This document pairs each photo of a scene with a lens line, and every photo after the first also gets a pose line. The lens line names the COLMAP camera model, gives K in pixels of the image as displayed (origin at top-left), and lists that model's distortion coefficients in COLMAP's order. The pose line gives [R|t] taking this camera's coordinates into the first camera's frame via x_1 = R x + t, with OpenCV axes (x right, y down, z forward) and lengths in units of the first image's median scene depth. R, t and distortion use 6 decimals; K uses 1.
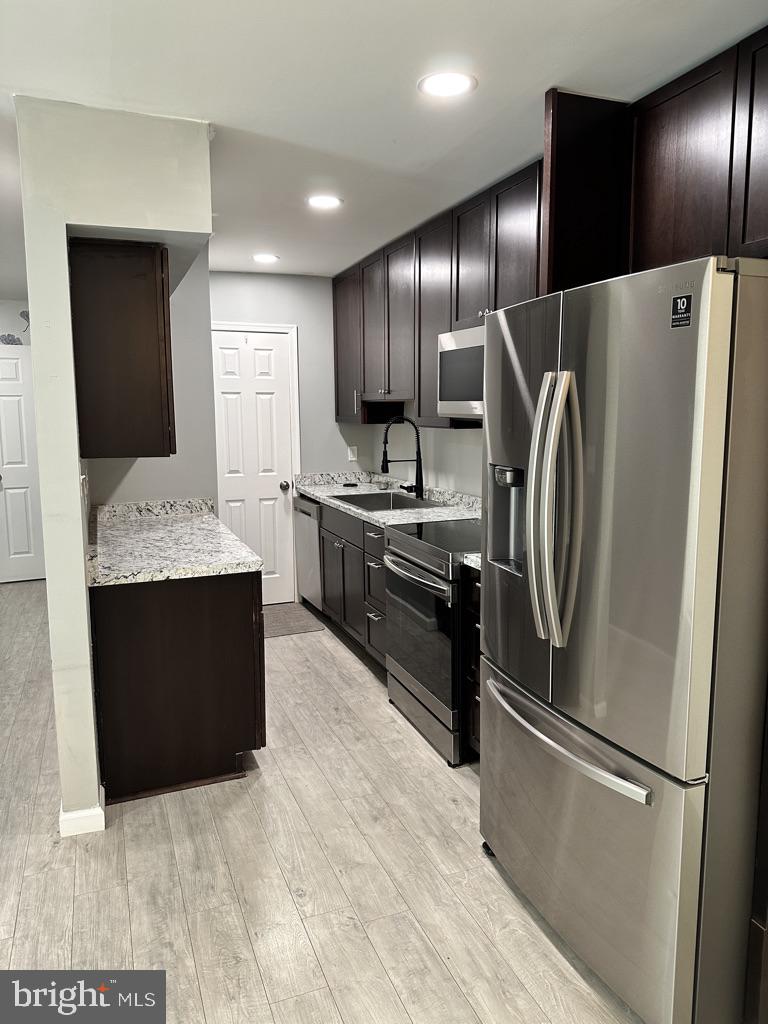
lens RADIAL K [[724.8, 0, 383.2], [0, 724.8, 502.2], [0, 0, 1]] dist [0.066690, -0.085235]
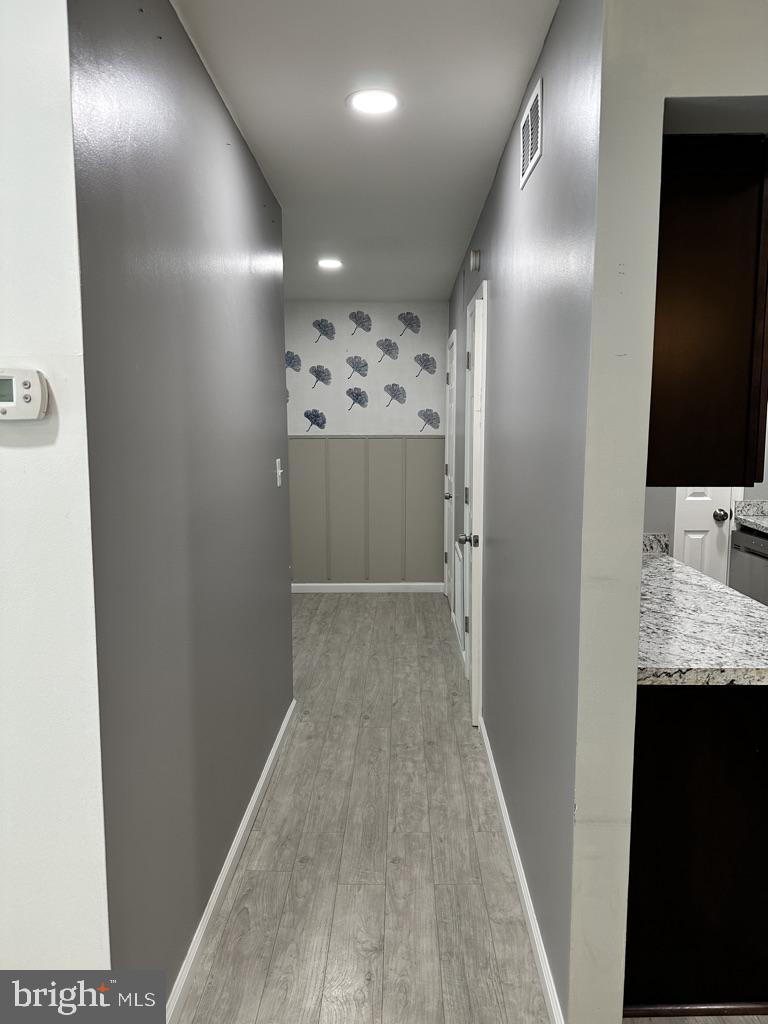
lens RADIAL K [[724.8, 0, 393.4], [0, 724.8, 505.2], [0, 0, 1]] dist [0.066690, -0.085235]
pose [[0.932577, 0.056062, -0.356591, -0.282706], [-0.058145, 0.998296, 0.004883, -0.026216], [0.356257, 0.016180, 0.934248, 0.255025]]
